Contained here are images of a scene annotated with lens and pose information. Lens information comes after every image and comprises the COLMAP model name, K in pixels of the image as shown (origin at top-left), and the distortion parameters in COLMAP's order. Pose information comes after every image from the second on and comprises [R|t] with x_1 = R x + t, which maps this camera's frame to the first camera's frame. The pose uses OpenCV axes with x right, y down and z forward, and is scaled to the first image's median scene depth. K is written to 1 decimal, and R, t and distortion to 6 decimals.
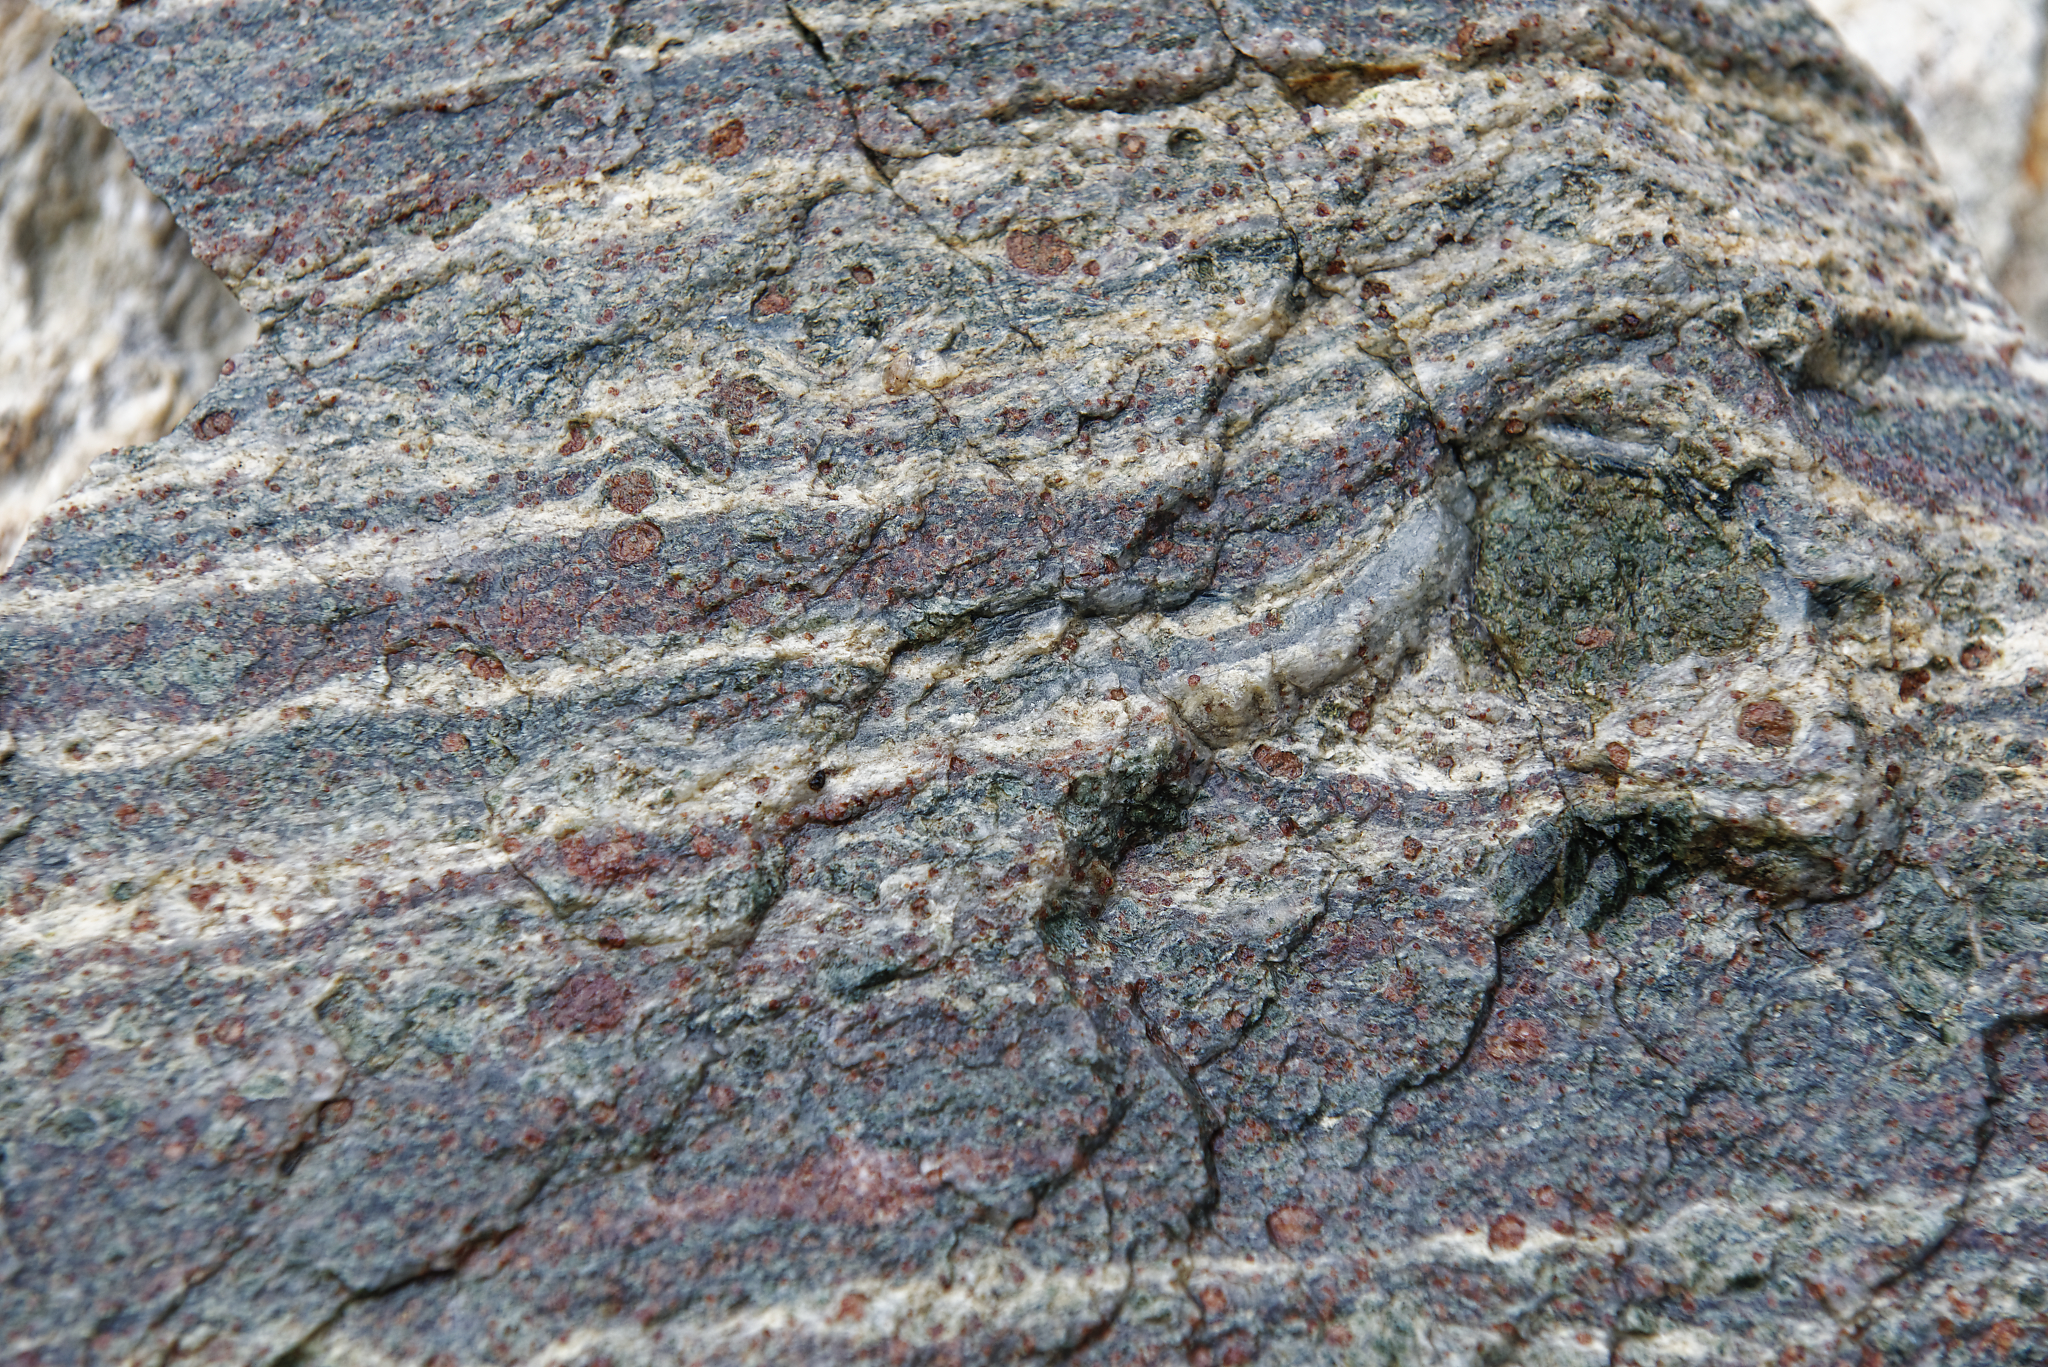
lens RADIAL K [[4005.9, 0, 1024.0], [0, 4005.9, 683.5], [0, 0, 1]] dist [-0.005154, 0.187078]
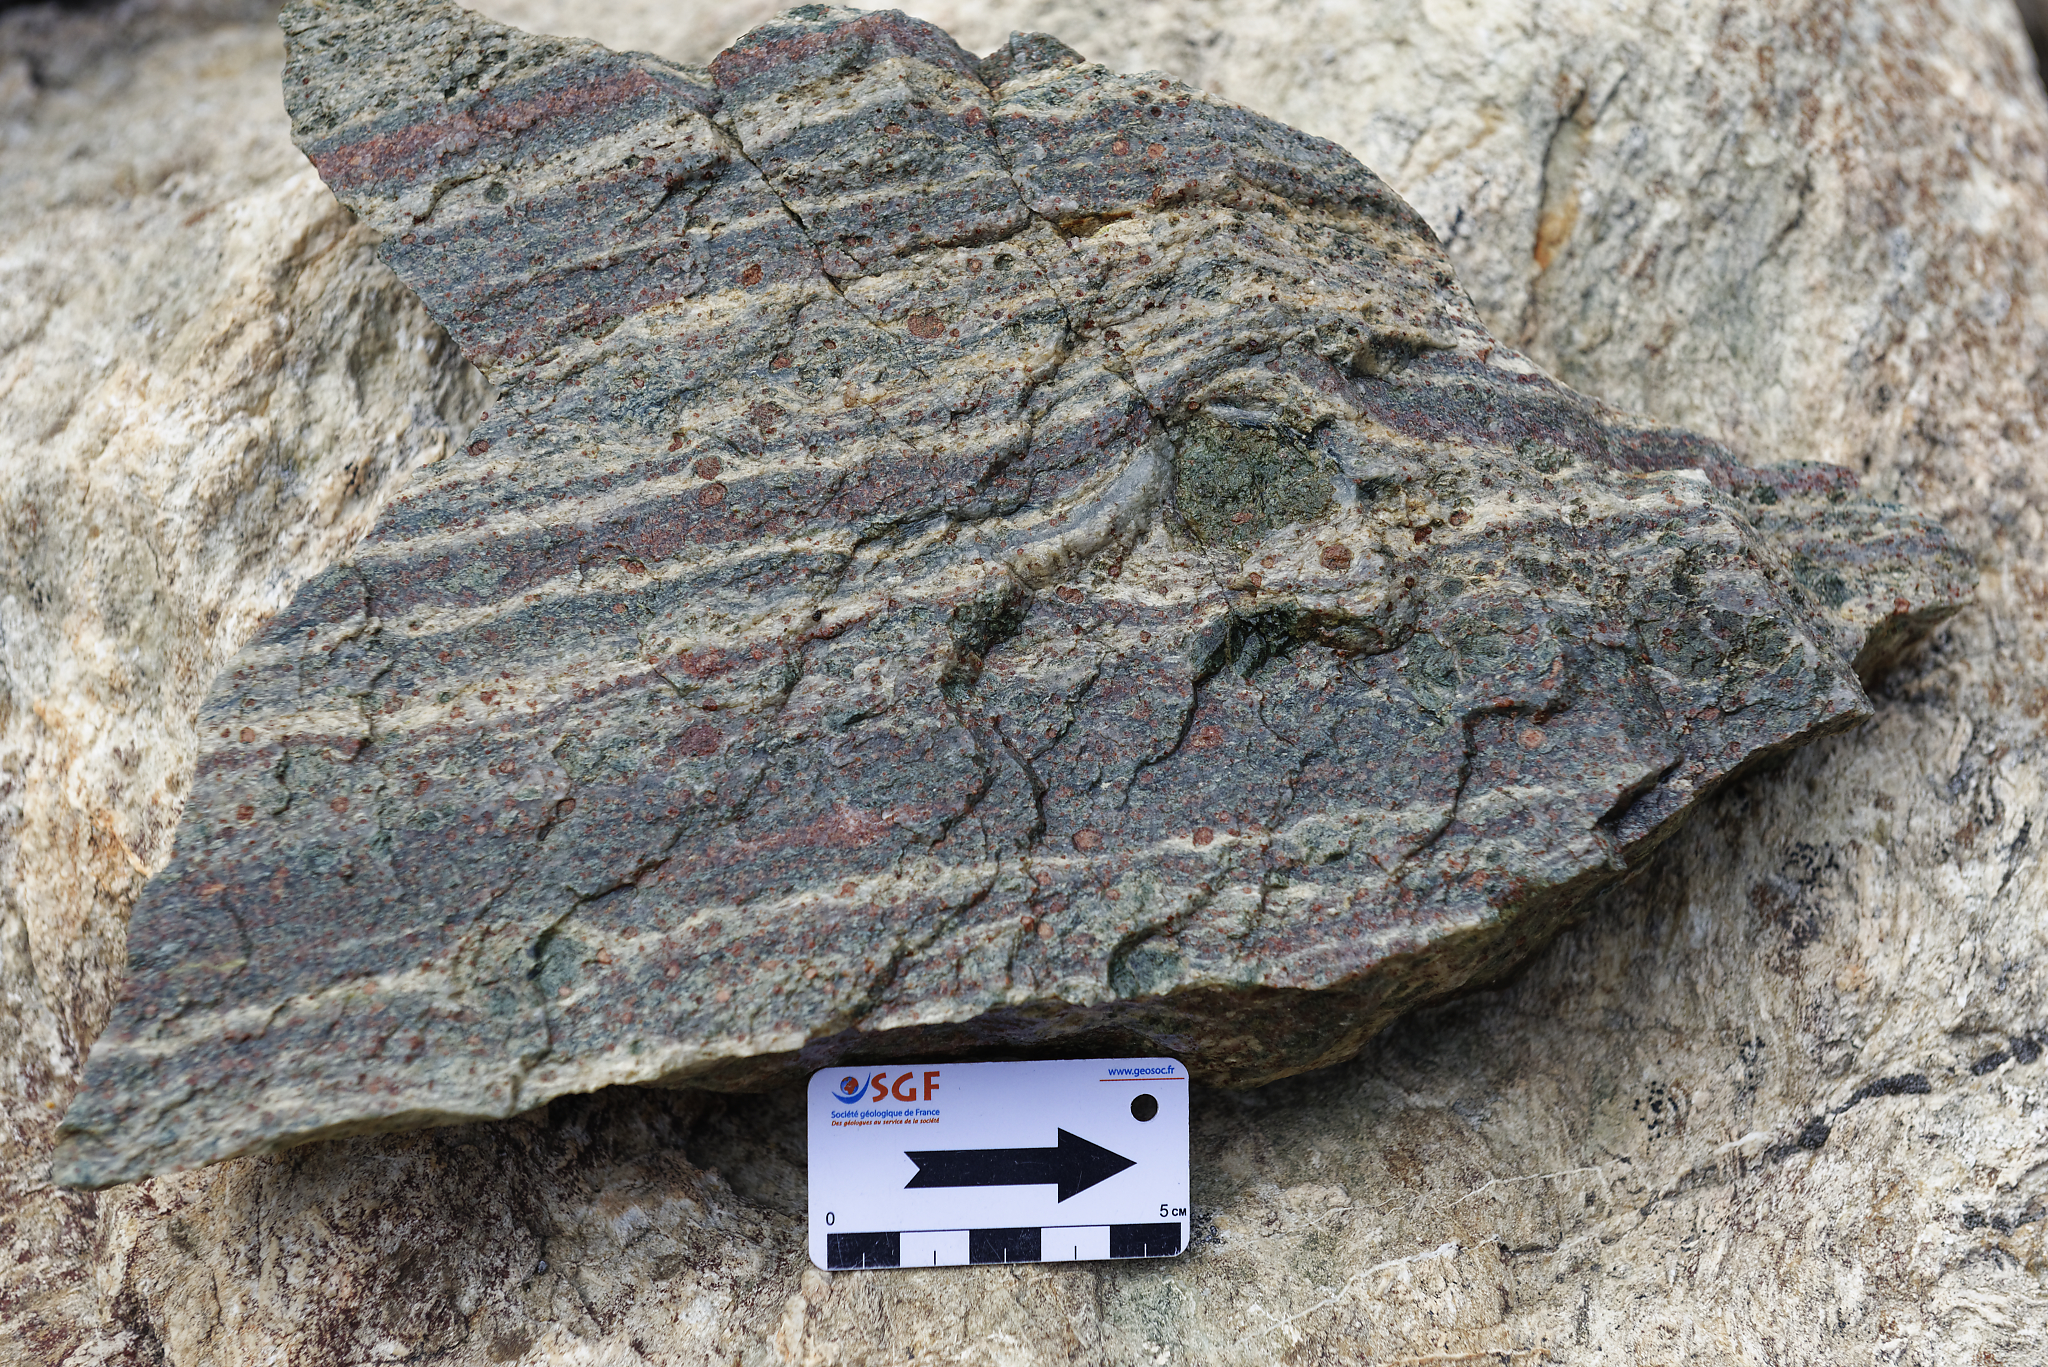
lens RADIAL K [[4005.9, 0, 1024.0], [0, 4005.9, 683.5], [0, 0, 1]] dist [-0.005154, 0.187078]
pose [[0.997927, -0.057363, -0.029181, 0.093549], [0.055739, 0.996999, -0.053724, 0.156733], [0.032175, 0.051986, 0.998129, -0.816977]]
